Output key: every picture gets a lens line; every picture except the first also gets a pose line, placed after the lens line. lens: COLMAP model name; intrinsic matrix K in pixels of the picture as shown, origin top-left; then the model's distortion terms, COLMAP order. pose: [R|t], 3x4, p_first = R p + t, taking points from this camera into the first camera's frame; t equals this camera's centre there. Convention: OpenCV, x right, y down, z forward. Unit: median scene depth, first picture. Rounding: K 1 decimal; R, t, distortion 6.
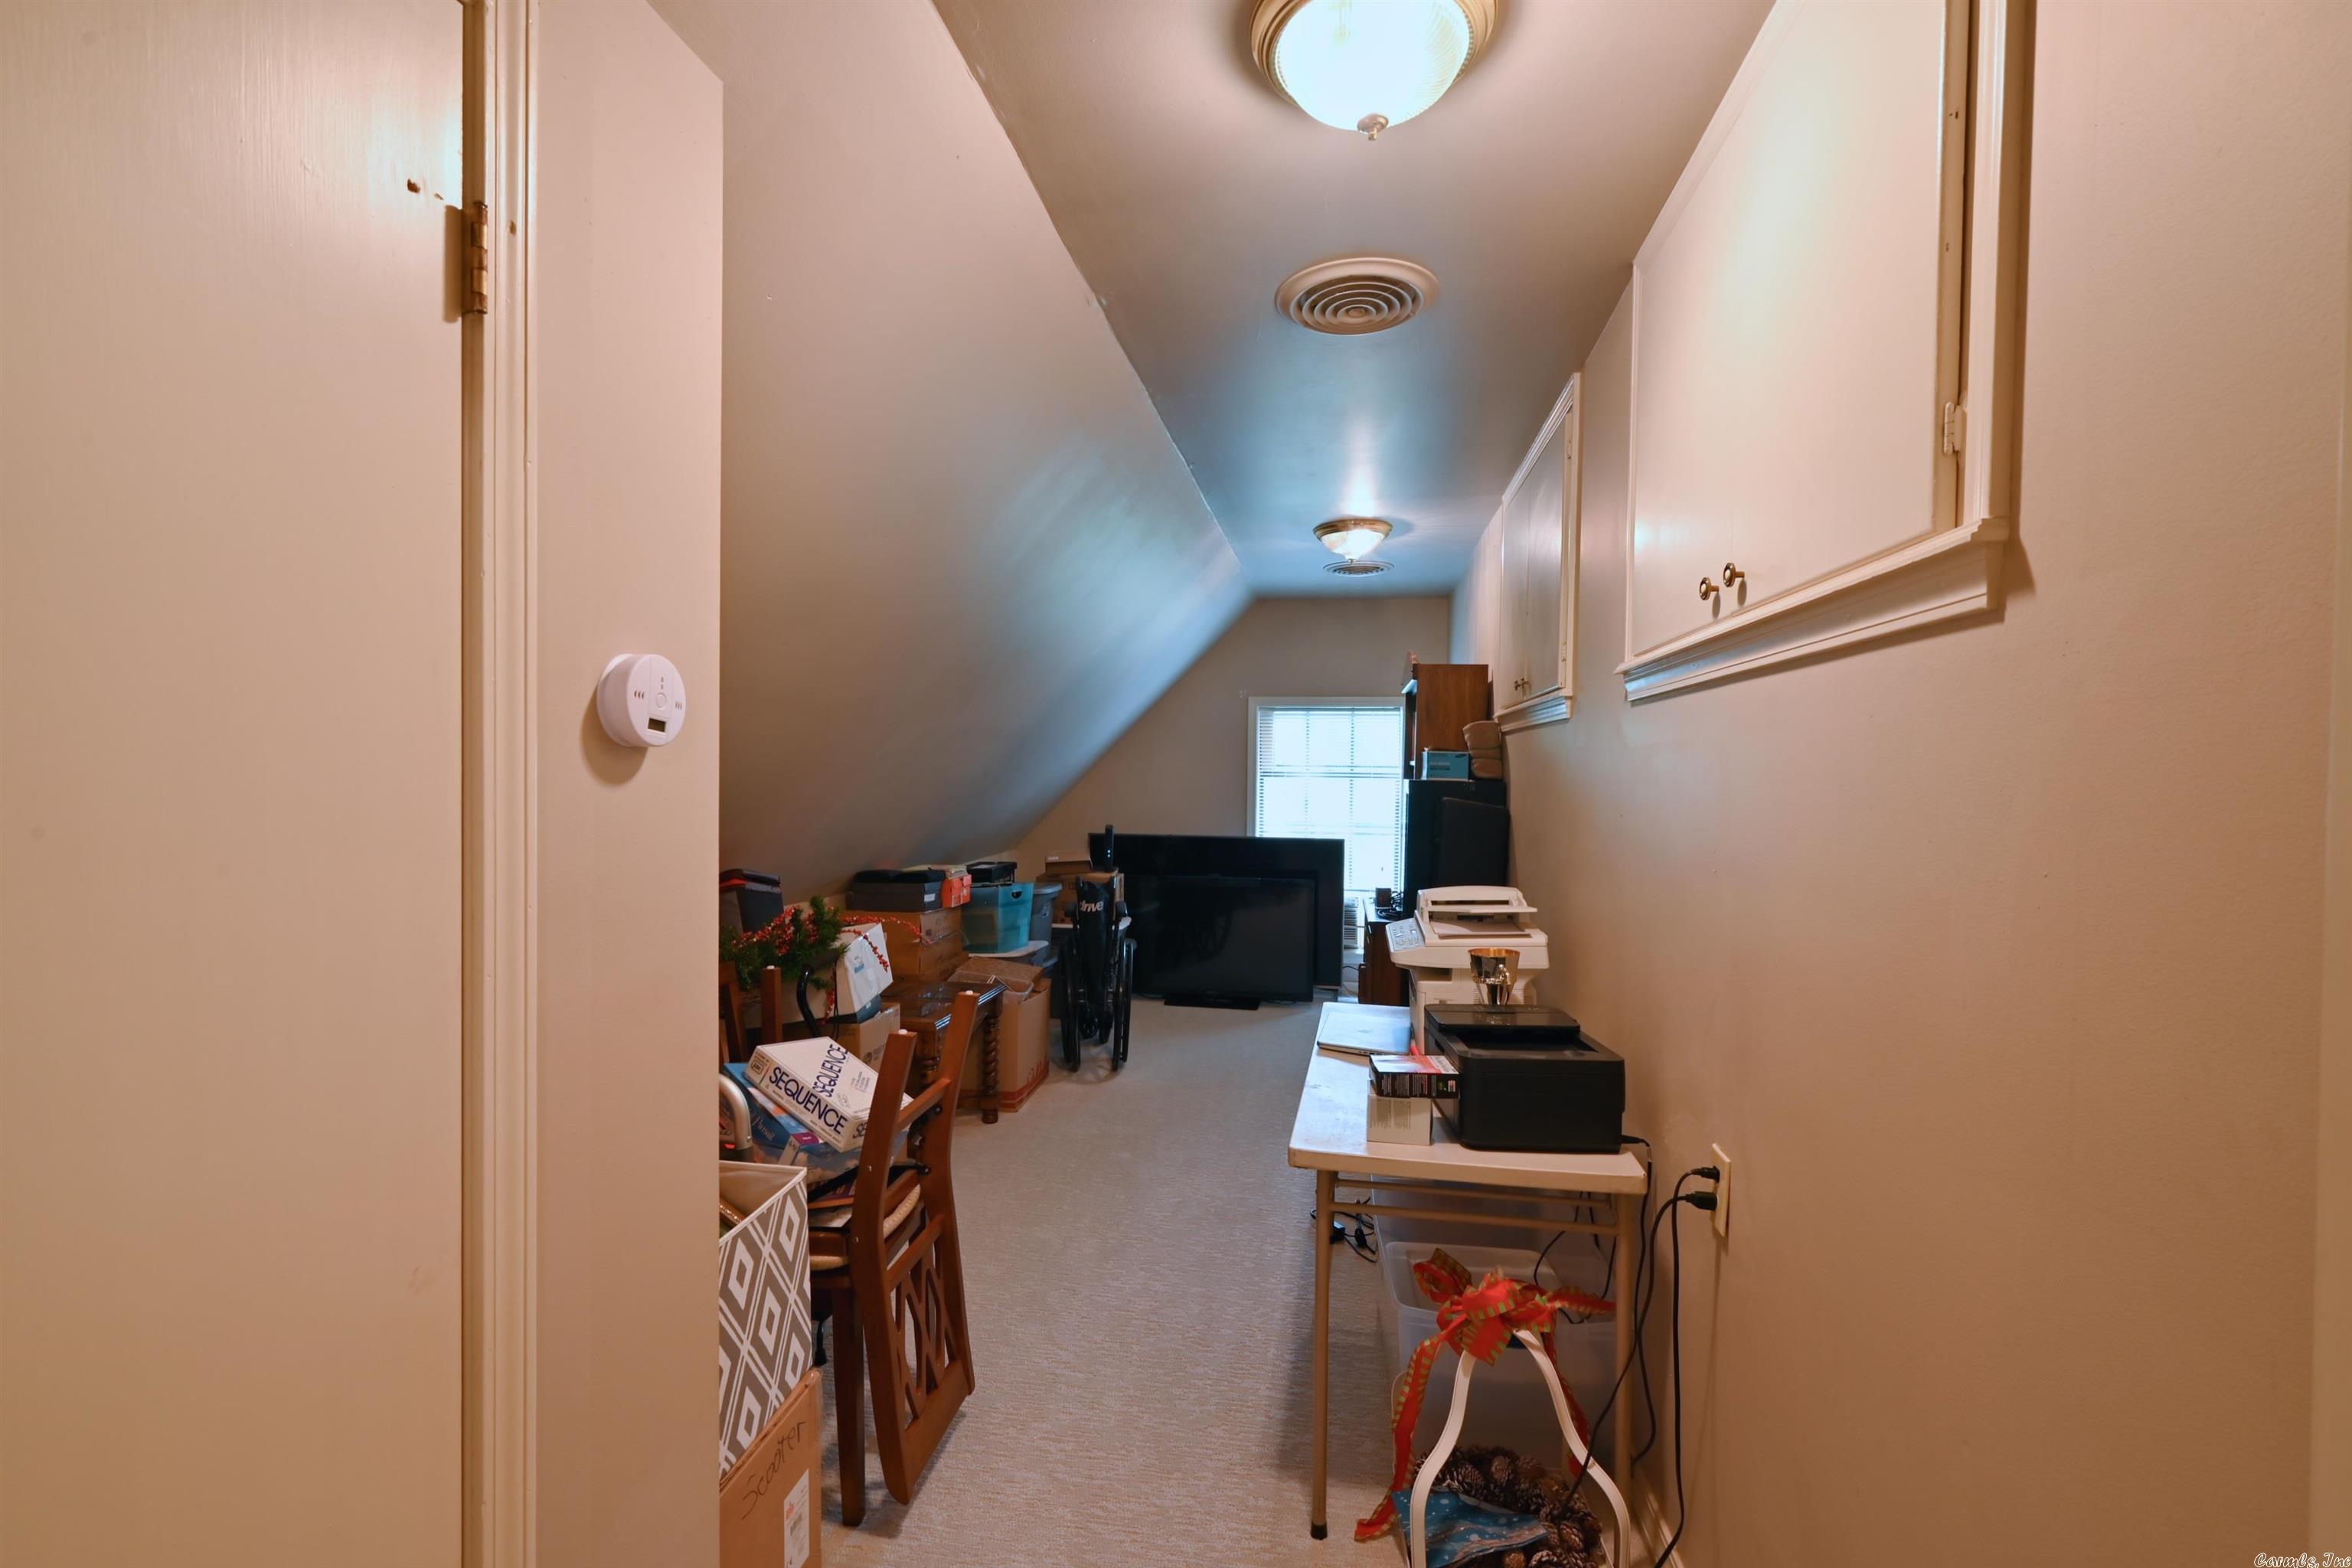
lens RADIAL K [[1082.0, 0, 1230.4], [0, 1082.0, 784.4], [0, 0, 1]] dist [0.001534, 0.000197]
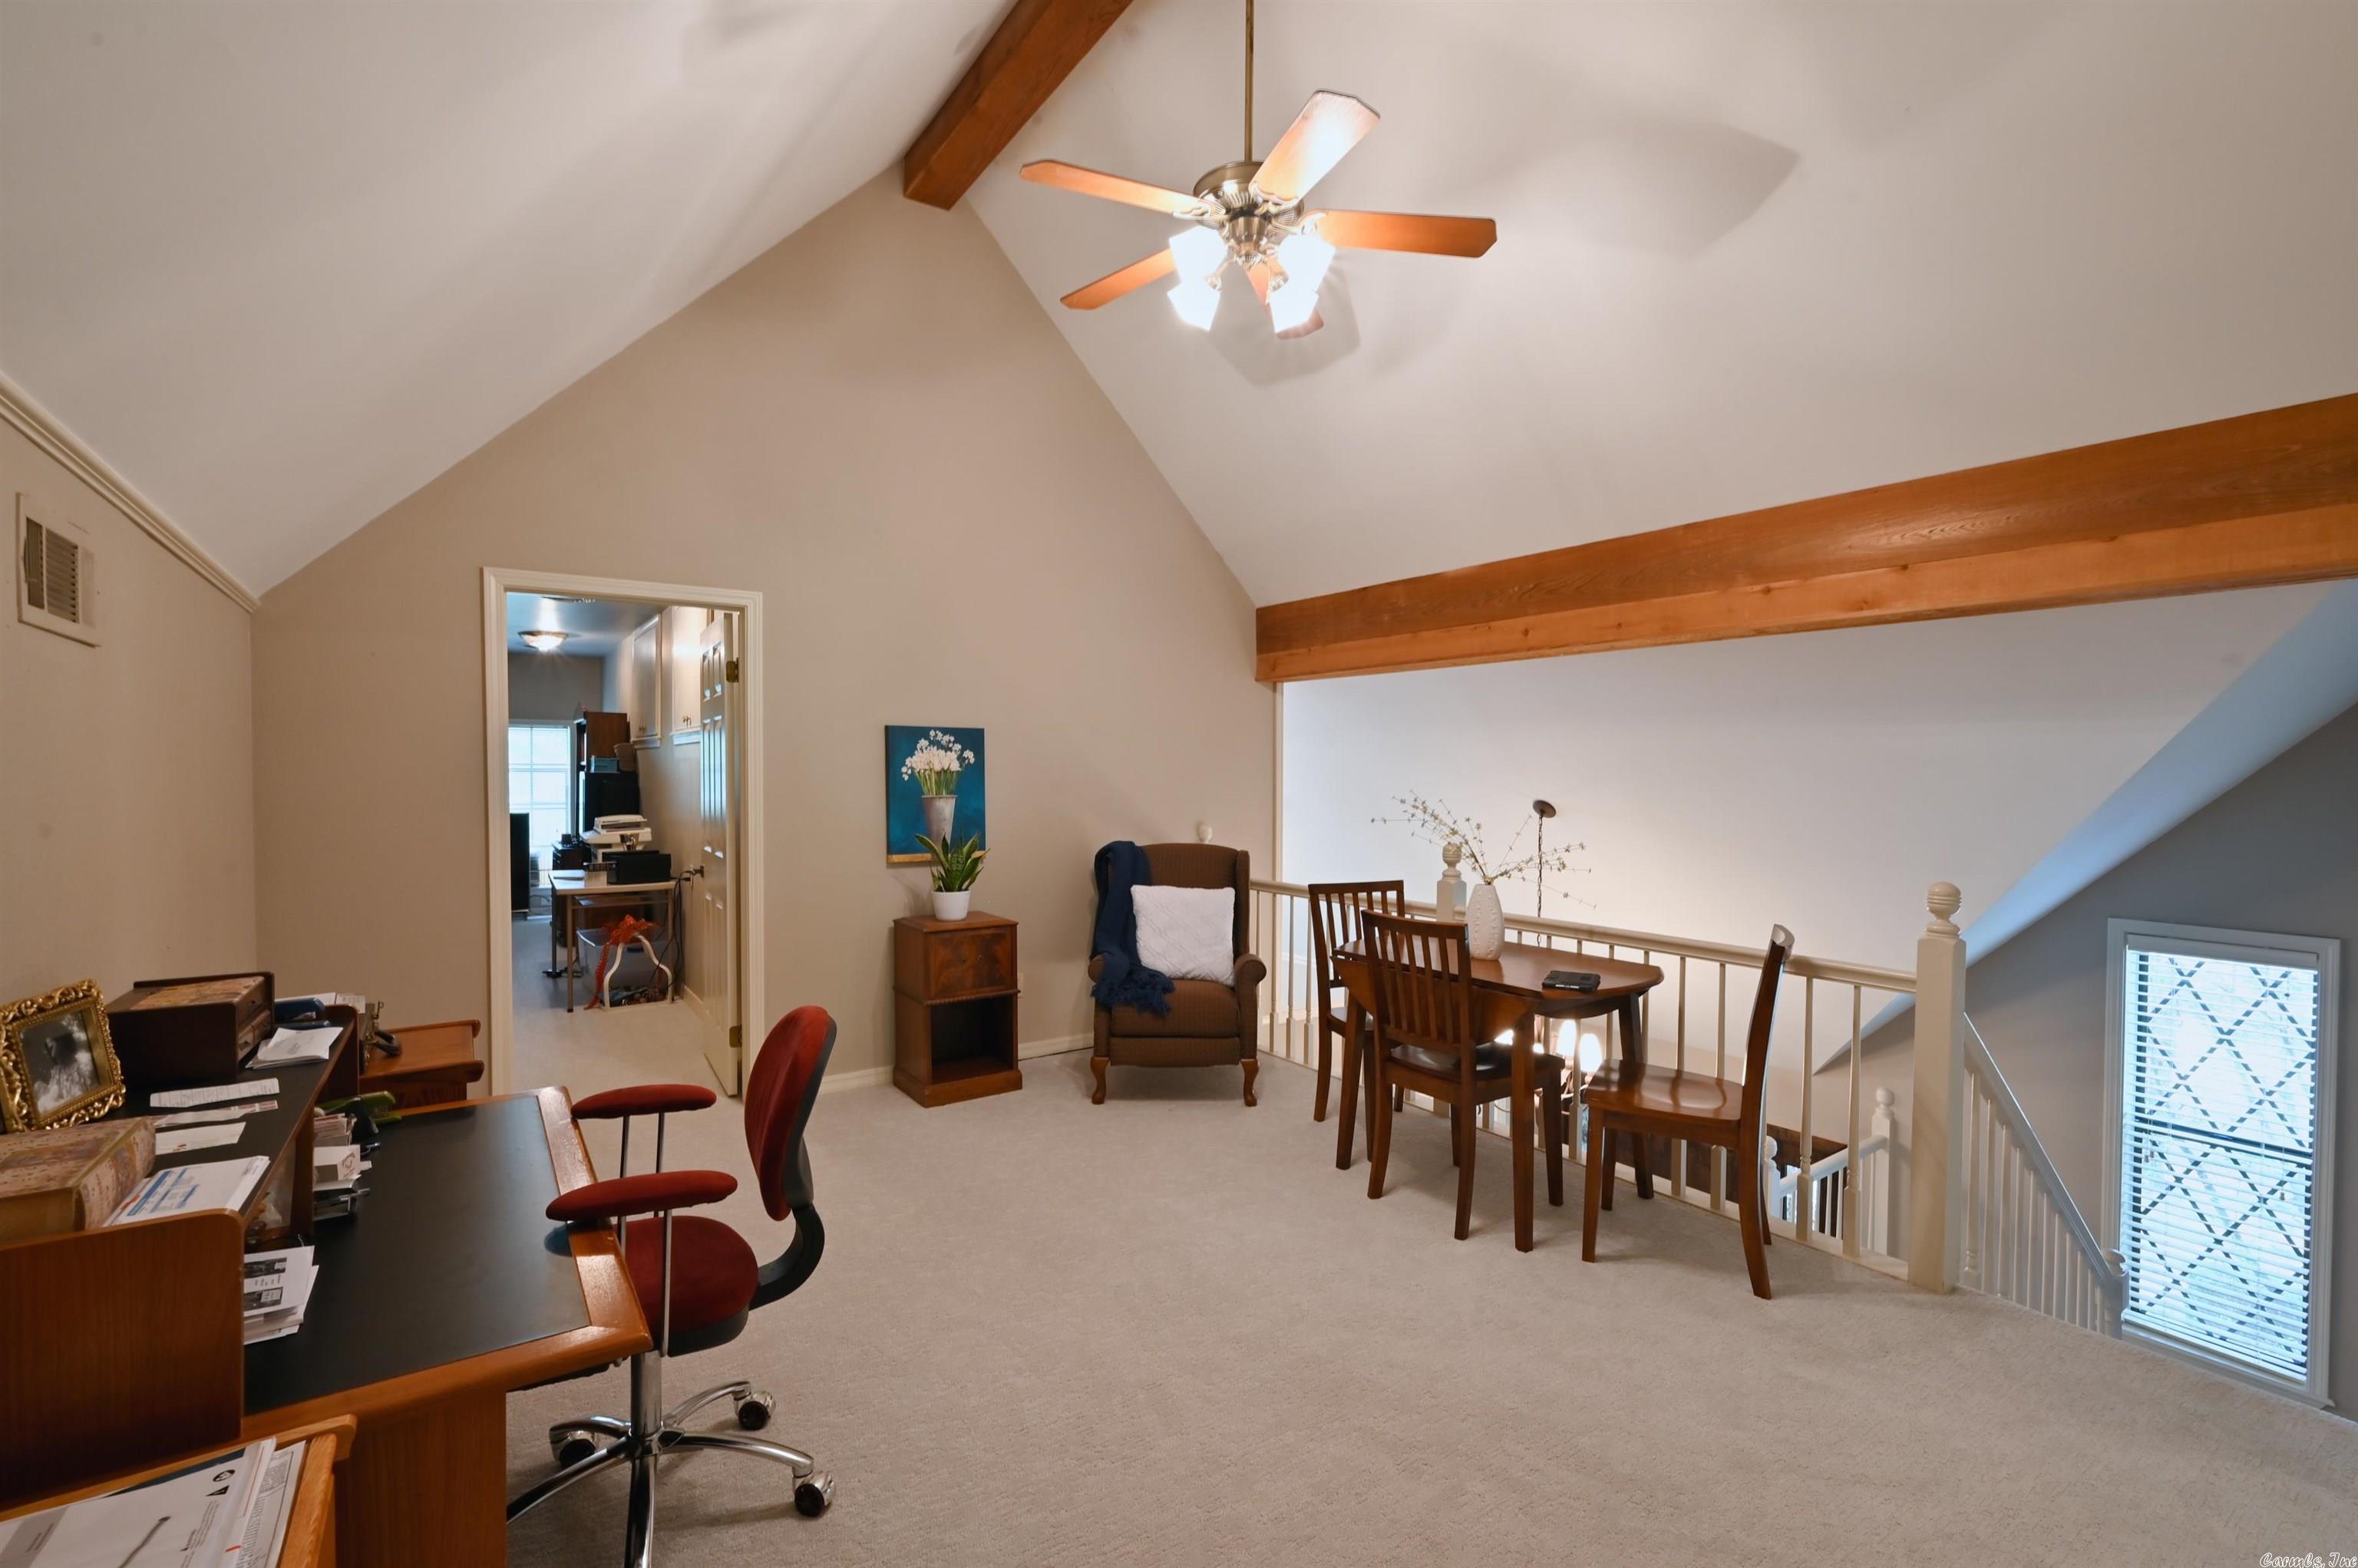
lens RADIAL K [[1064.9, 0, 1177.2], [0, 1064.9, 804.9], [0, 0, 1]] dist [0.000595, -0.000092]
pose [[0.765967, -0.031517, 0.642107, -0.298359], [0.014416, 0.999388, 0.031857, 0.010218], [-0.642719, -0.015145, 0.765952, -1.380416]]
